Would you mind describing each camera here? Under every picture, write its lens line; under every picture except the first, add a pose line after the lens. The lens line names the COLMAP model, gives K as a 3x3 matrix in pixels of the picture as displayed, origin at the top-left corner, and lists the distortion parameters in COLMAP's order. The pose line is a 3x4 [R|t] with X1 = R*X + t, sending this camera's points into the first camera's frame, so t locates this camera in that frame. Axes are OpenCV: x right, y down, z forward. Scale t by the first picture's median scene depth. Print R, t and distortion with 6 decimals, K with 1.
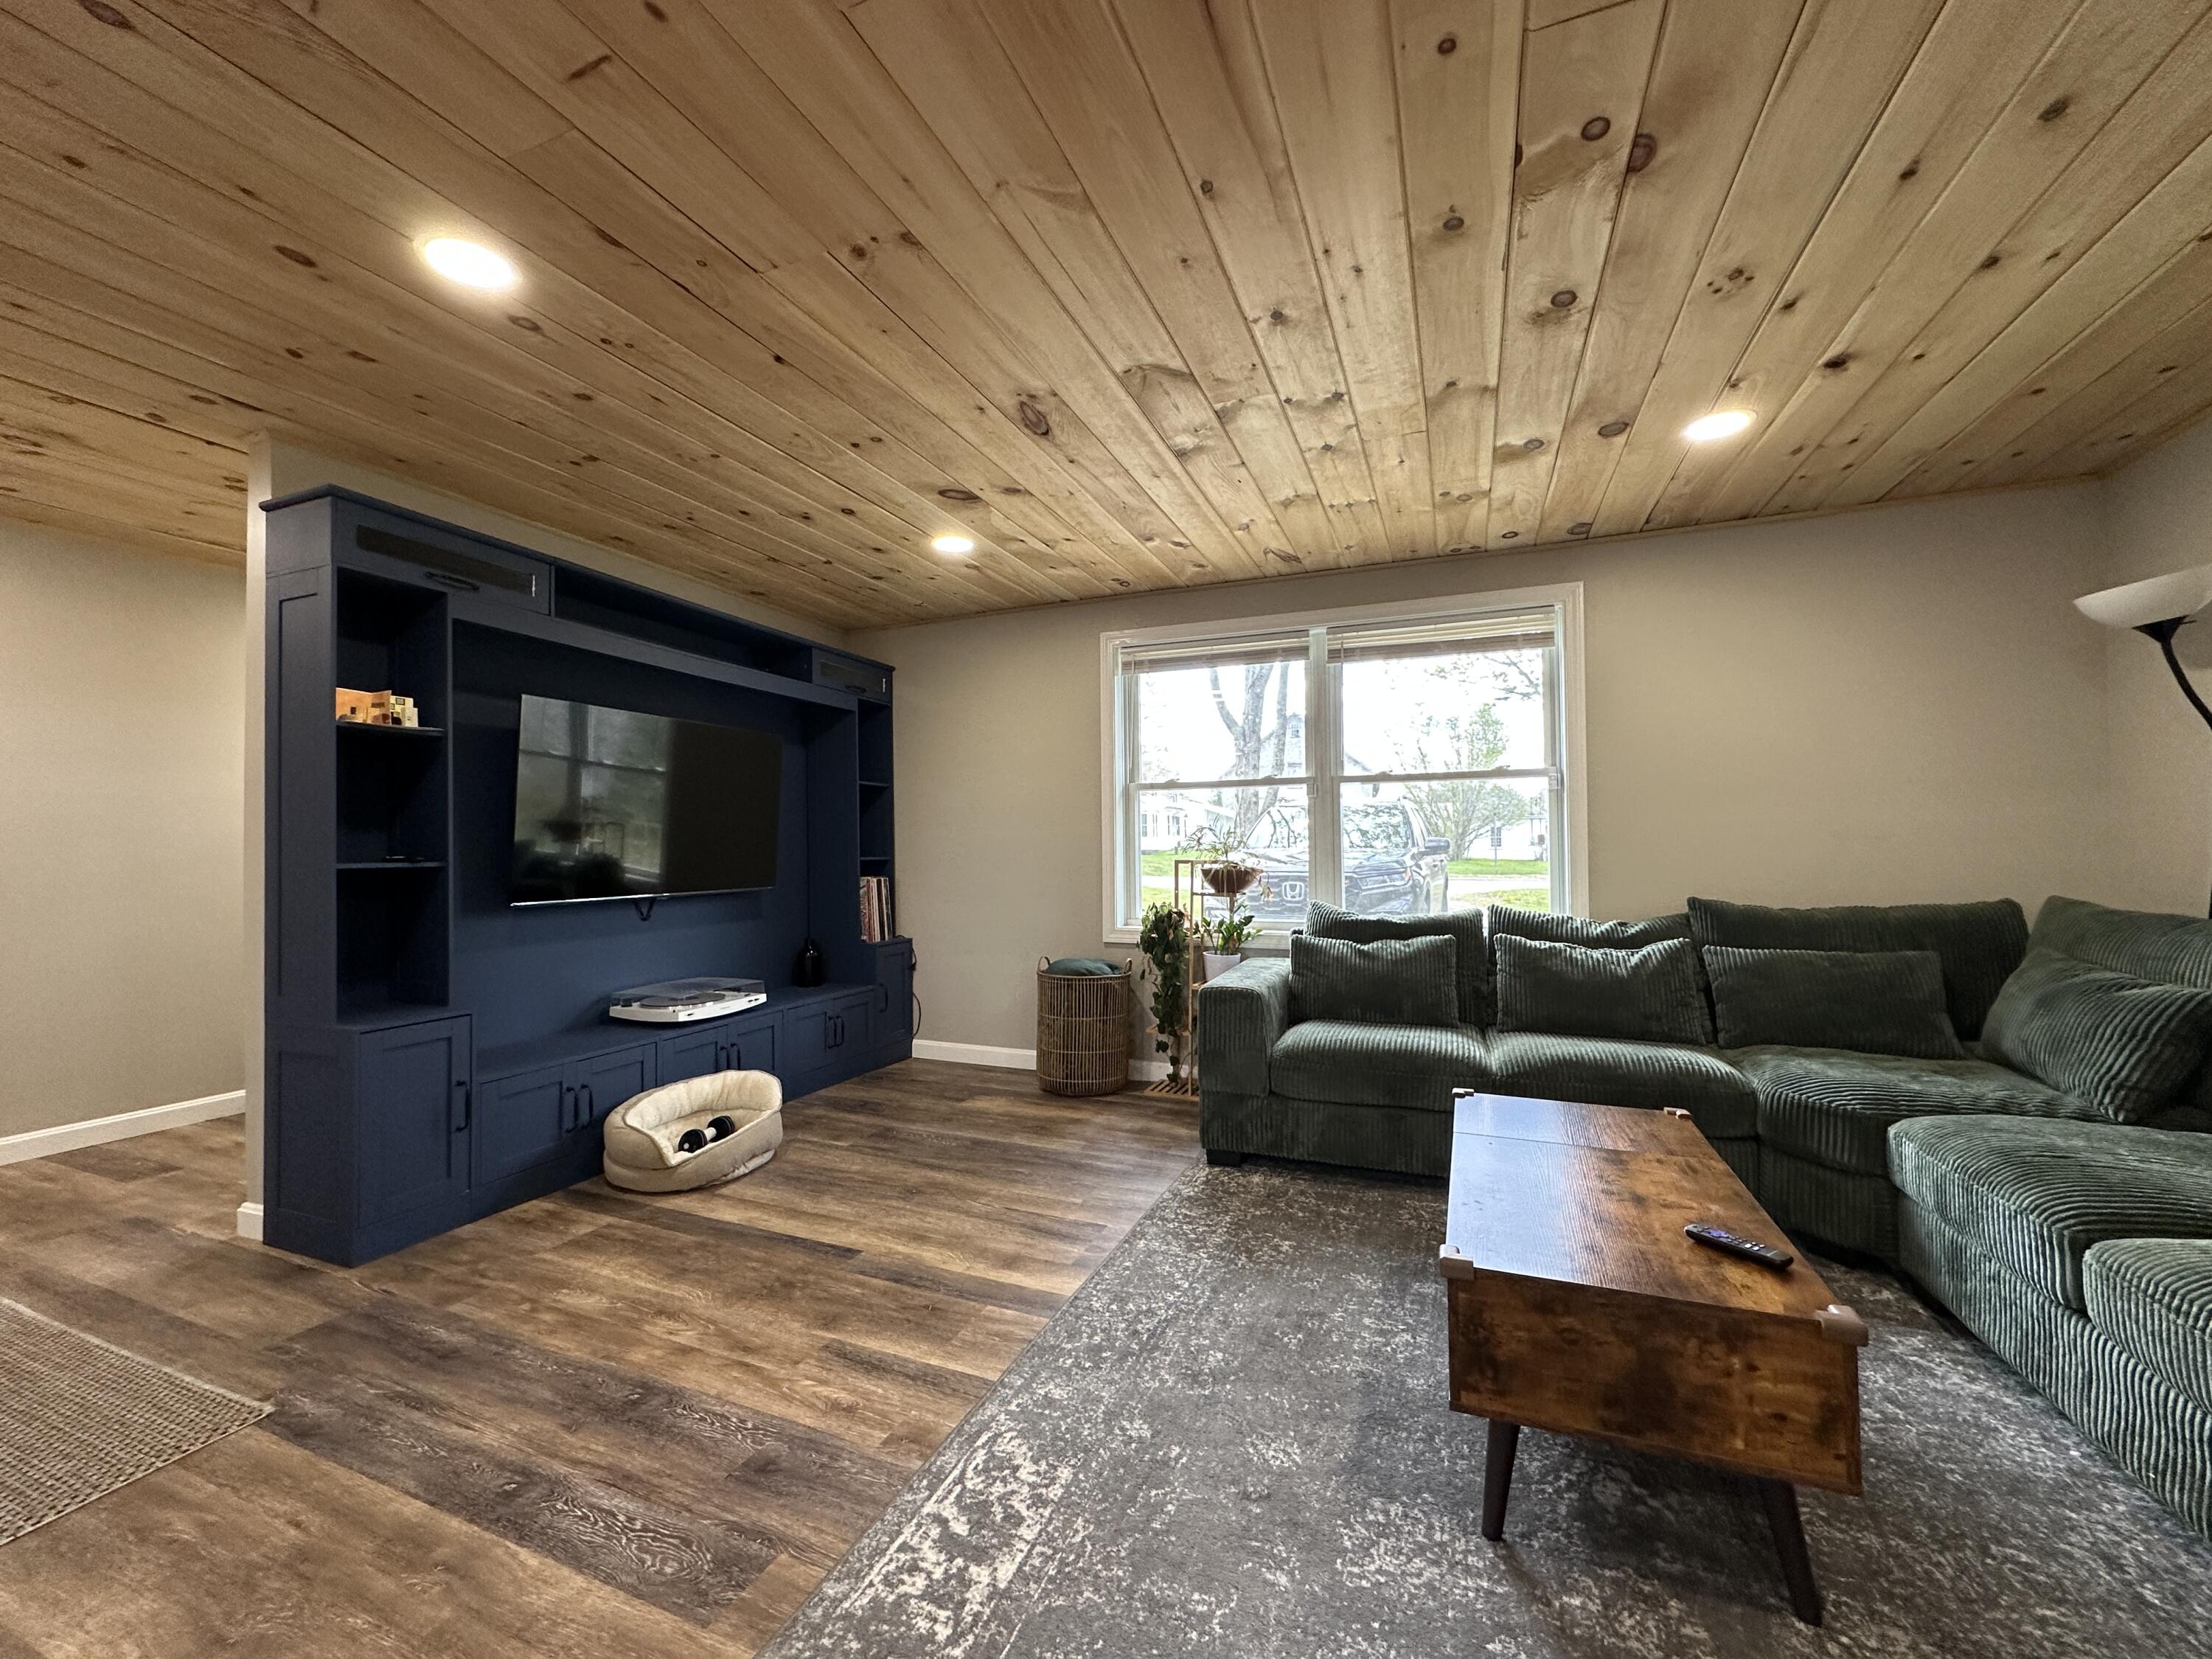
lens RADIAL K [[880.2, 0, 1105.6], [0, 880.2, 827.9], [0, 0, 1]] dist [-0.003153, 0.000739]
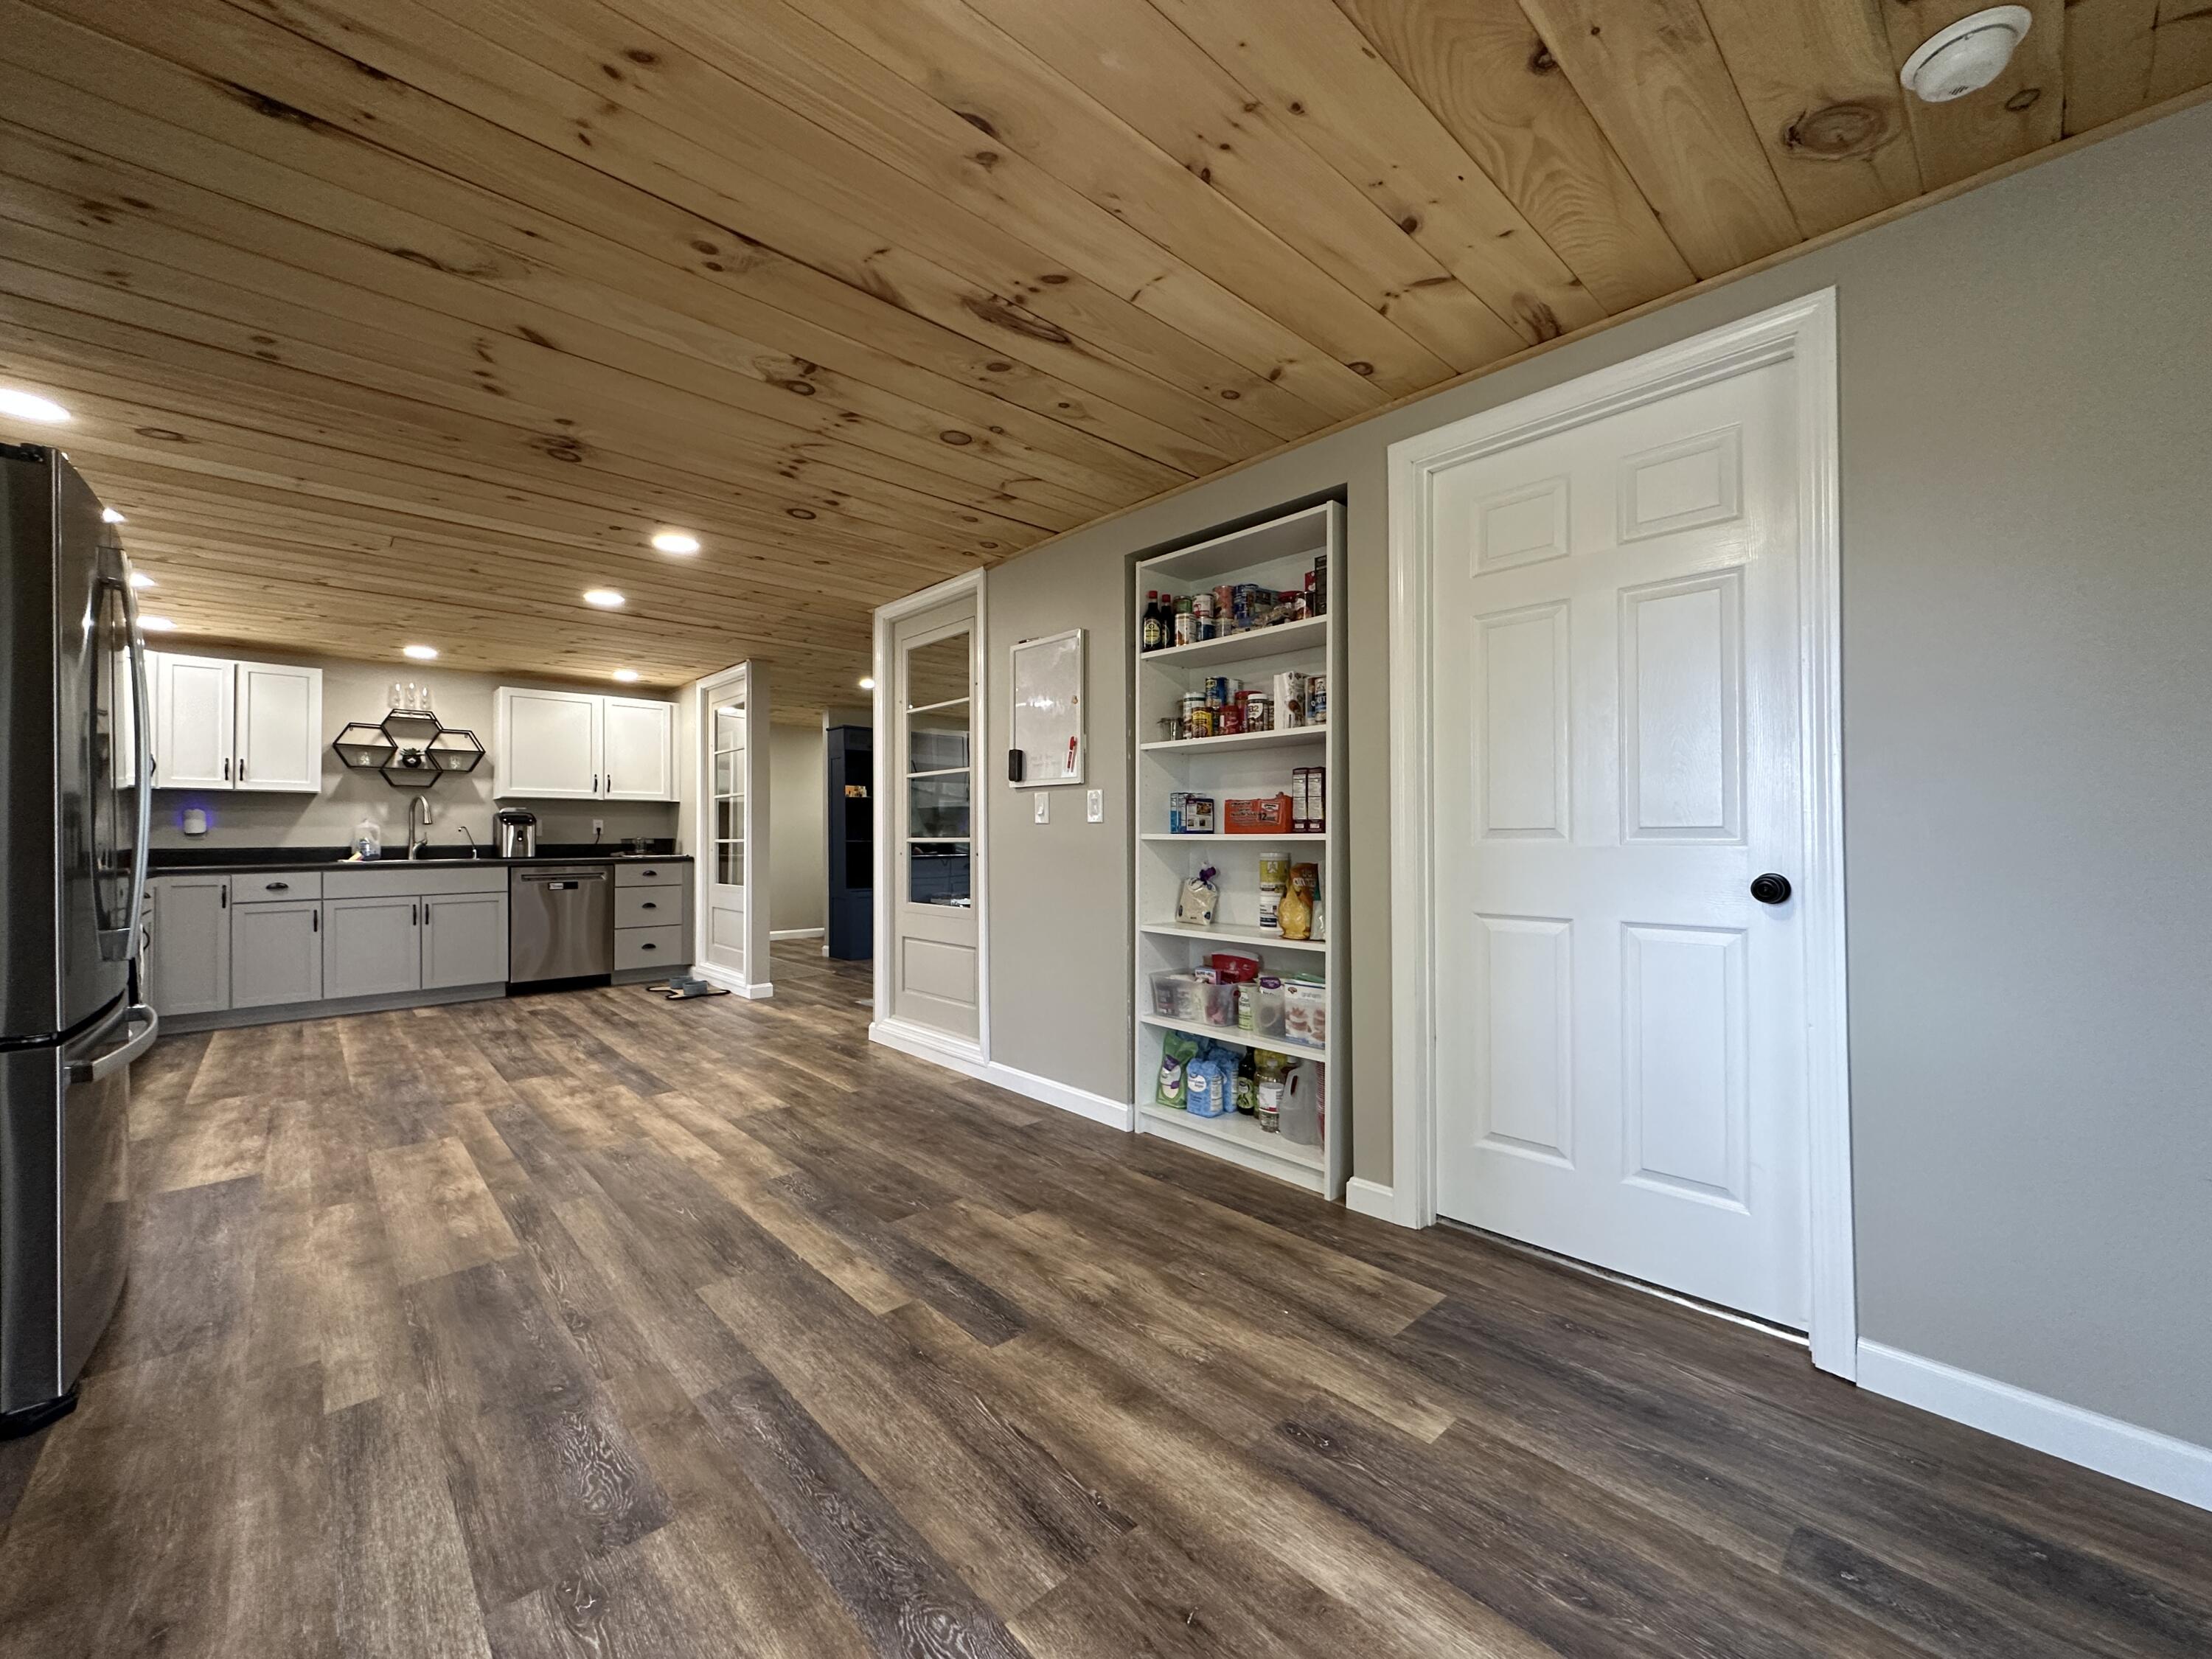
lens RADIAL K [[880.2, 0, 1106.3], [0, 880.2, 827.7], [0, 0, 1]] dist [-0.003153, 0.000739]
pose [[0.909587, 0.000839, -0.415513, 1.392616], [0.003416, 0.999949, 0.009499, -0.032558], [0.415500, -0.010059, 0.909538, -1.602472]]
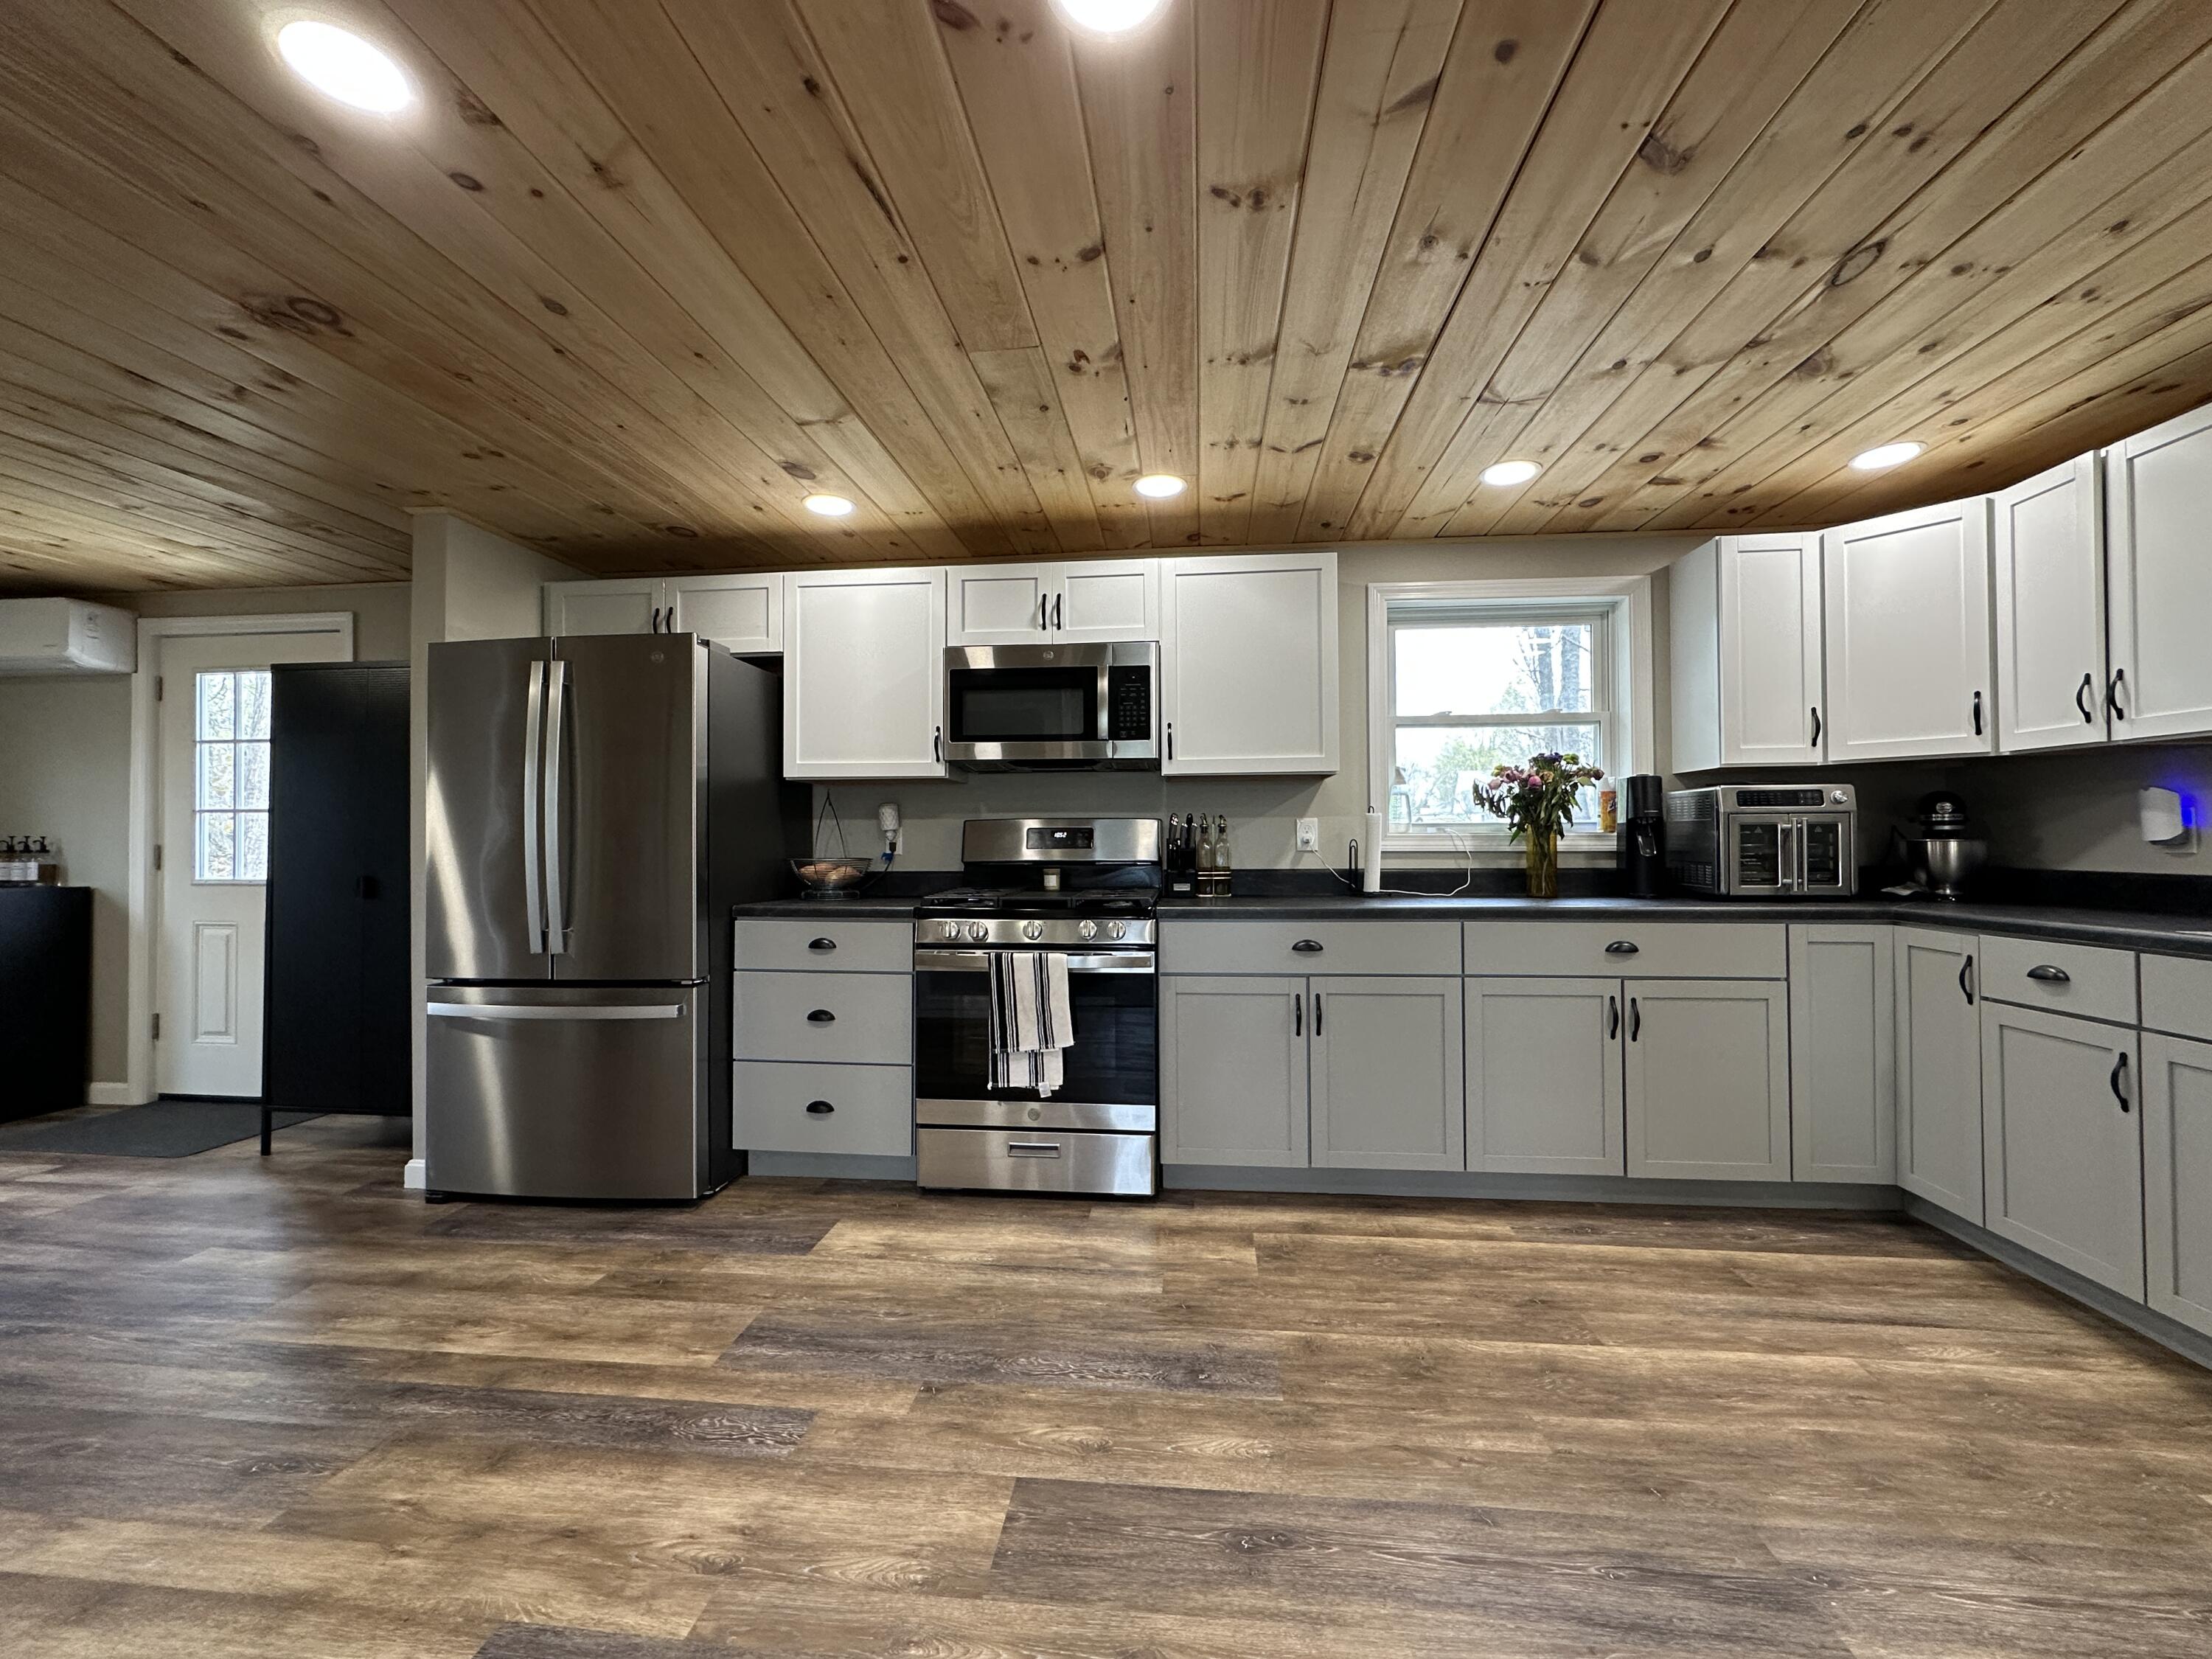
lens RADIAL K [[880.2, 0, 1107.0], [0, 880.2, 827.4], [0, 0, 1]] dist [-0.003153, 0.000739]
pose [[-0.958932, 0.014501, -0.283264, -0.229620], [0.022656, 0.999417, -0.025536, -0.021645], [0.282729, -0.030905, -0.958702, 0.136039]]
